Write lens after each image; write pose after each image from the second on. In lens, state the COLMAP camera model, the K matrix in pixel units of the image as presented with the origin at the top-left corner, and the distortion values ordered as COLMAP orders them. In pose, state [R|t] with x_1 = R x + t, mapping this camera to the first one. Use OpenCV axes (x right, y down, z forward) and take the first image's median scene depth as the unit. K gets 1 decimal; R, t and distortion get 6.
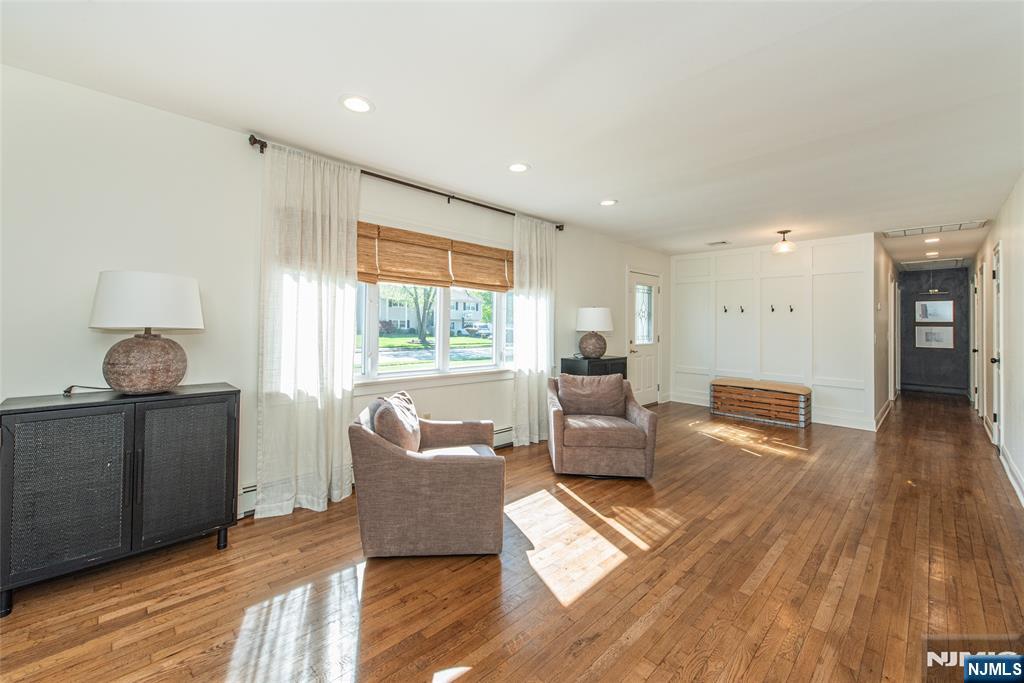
lens RADIAL K [[410.1, 0, 501.7], [0, 410.1, 319.0], [0, 0, 1]] dist [0.011896, -0.003789]
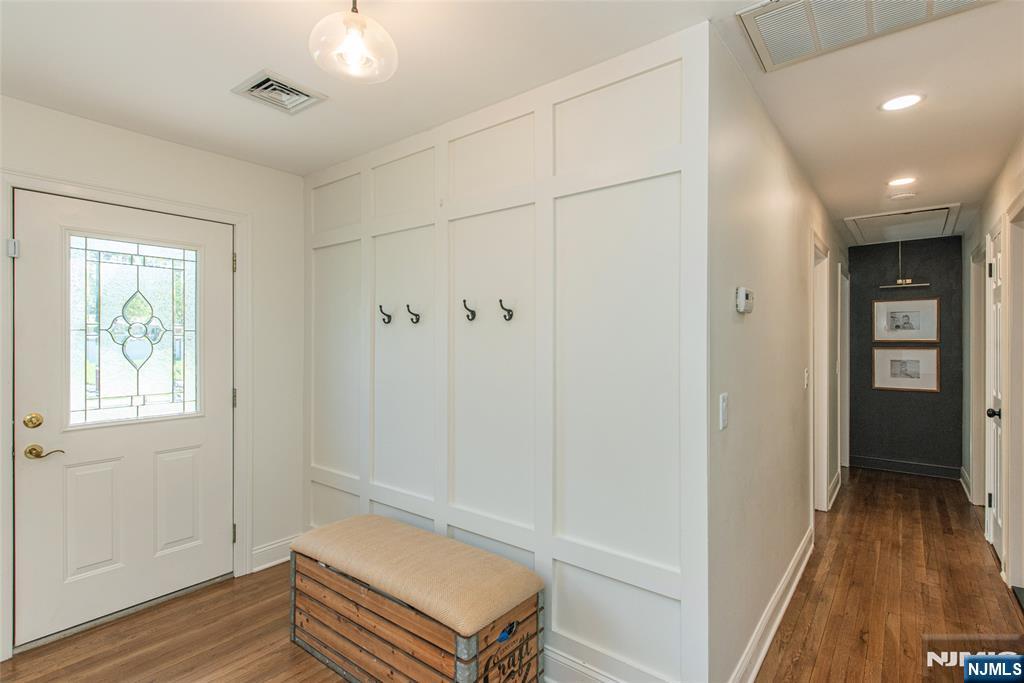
lens RADIAL K [[505.2, 0, 513.4], [0, 505.2, 344.7], [0, 0, 1]] dist [0.006551, 0.000757]
pose [[0.990270, -0.010594, 0.138753, 0.458719], [0.008477, 0.999839, 0.015841, -0.002142], [-0.138898, -0.014511, 0.990200, 0.426507]]
